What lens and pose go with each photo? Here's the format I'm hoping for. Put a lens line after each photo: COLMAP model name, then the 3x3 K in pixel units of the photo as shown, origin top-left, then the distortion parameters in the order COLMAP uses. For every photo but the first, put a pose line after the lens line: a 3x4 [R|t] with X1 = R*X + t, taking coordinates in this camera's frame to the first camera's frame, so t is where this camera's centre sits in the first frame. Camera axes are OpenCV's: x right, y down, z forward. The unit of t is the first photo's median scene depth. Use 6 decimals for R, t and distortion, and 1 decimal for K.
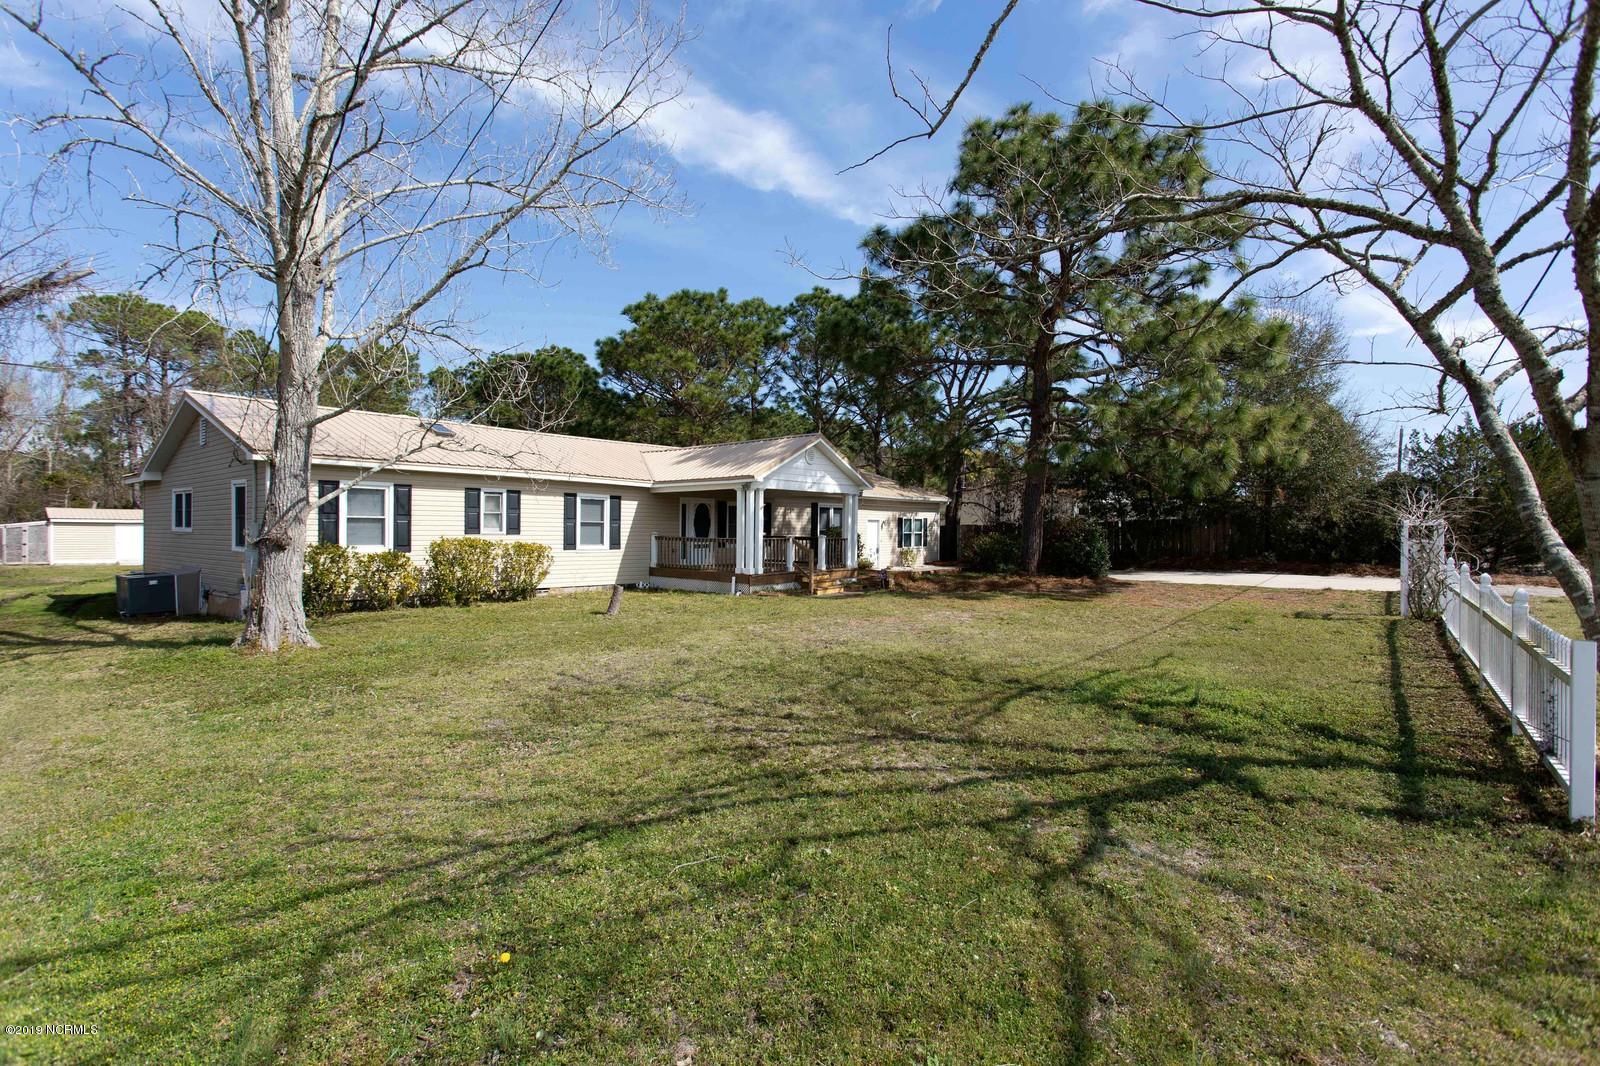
lens RADIAL K [[747.7, 0, 811.8], [0, 747.7, 530.7], [0, 0, 1]] dist [0.008730, -0.001065]
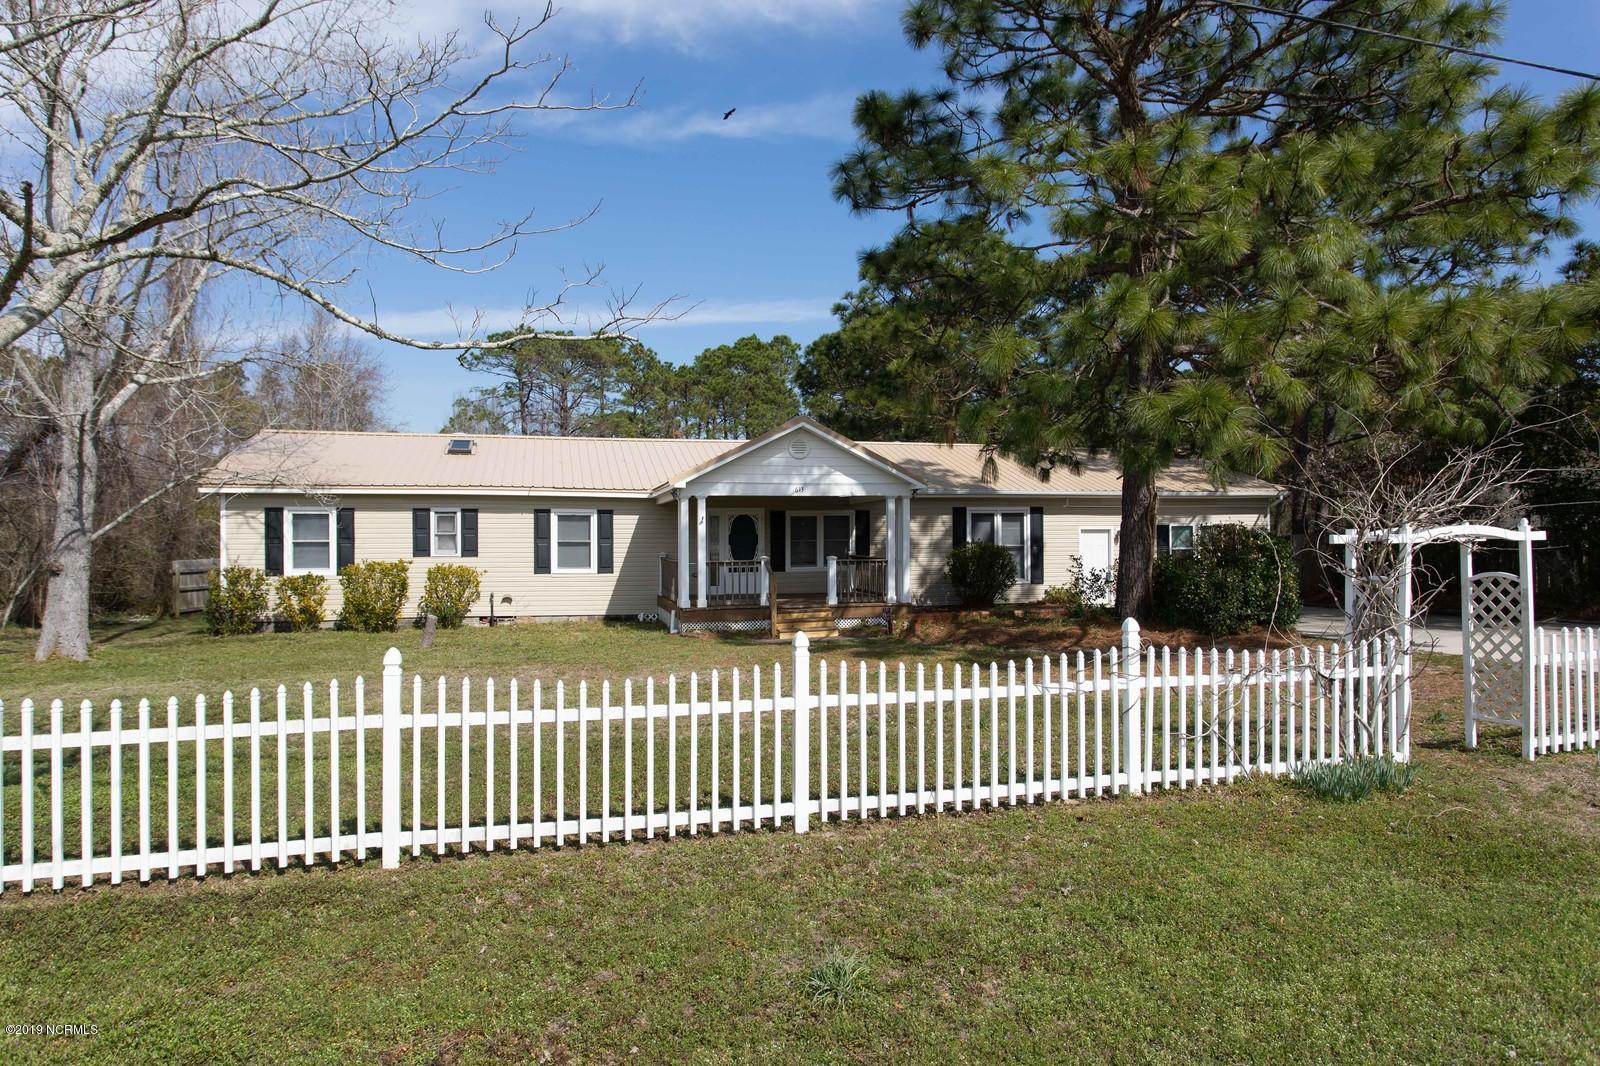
lens RADIAL K [[1011.8, 0, 793.8], [0, 1011.8, 533.8], [0, 0, 1]] dist [0.010759, 0.002670]
pose [[0.804189, -0.013909, -0.594211, 0.619220], [0.009195, 0.999898, -0.010961, -0.005509], [0.594302, 0.003351, 0.804235, 0.216436]]
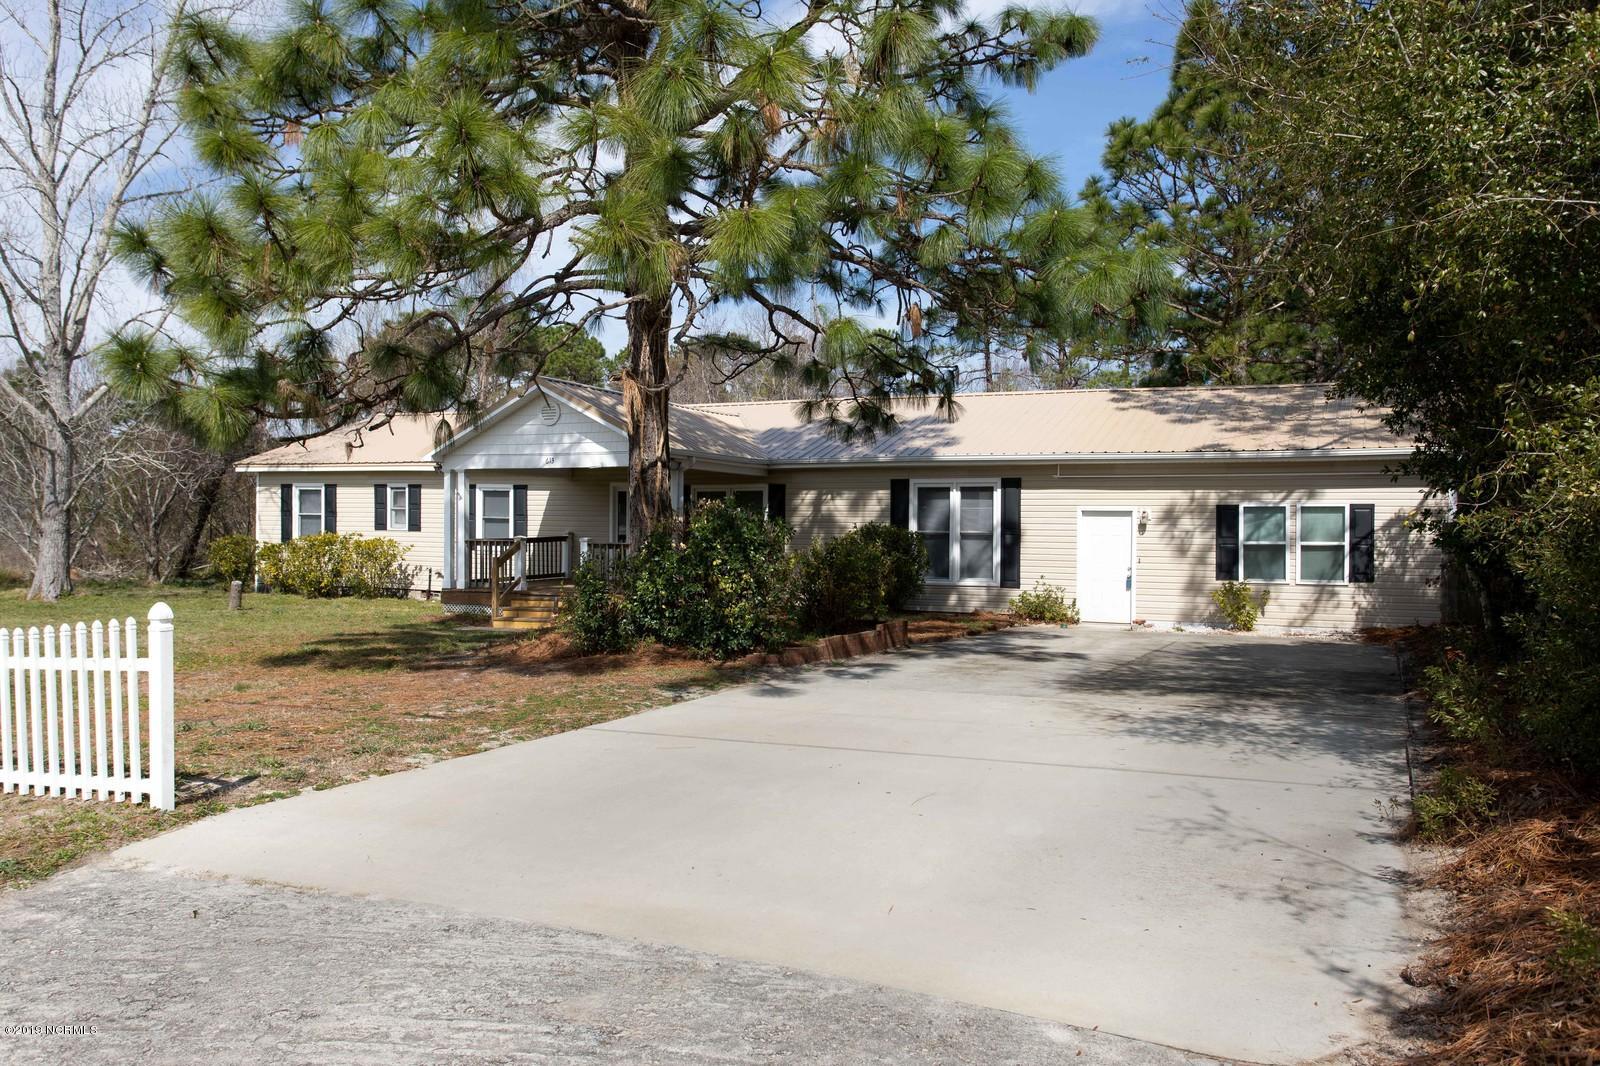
lens RADIAL K [[1220.5, 0, 801.5], [0, 1220.5, 529.0], [0, 0, 1]] dist [0.003697, -0.001084]
pose [[0.233964, 0.002108, -0.972243, 1.148309], [-0.012079, 0.999927, -0.000739, -0.002141], [0.972170, 0.011916, 0.233973, 1.037770]]
